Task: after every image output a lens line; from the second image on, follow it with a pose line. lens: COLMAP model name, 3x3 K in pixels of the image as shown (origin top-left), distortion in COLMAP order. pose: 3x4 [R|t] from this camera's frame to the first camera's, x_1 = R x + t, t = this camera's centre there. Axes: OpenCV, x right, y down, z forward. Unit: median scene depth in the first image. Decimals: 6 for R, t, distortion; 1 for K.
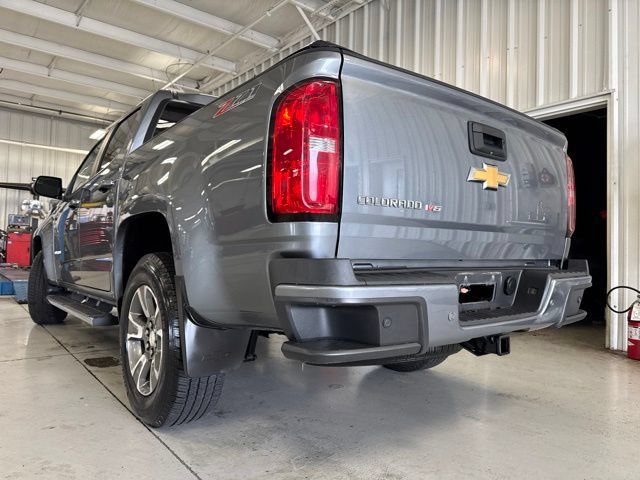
lens RADIAL K [[461.0, 0, 320.0], [0, 461.0, 240.0], [0, 0, 1]] dist [0.006008, -0.006028]
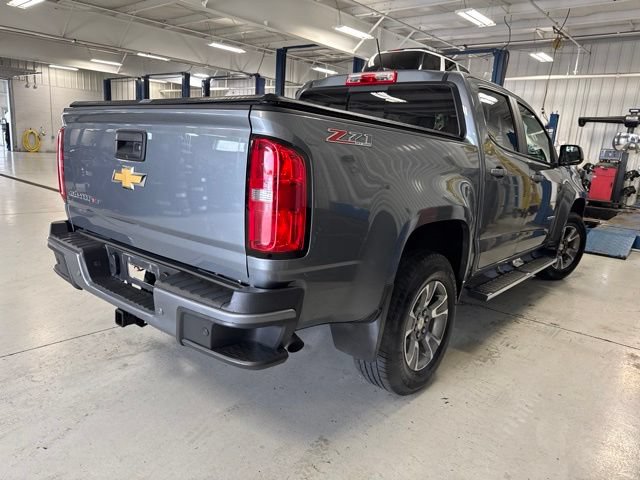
lens RADIAL K [[465.6, 0, 320.7], [0, 465.6, 231.2], [0, 0, 1]] dist [0.009600, -0.005941]
pose [[0.186084, 0.180761, -0.965763, 0.240544], [-0.037695, 0.983521, 0.176821, -0.034410], [0.981810, 0.003501, 0.189831, 0.188066]]
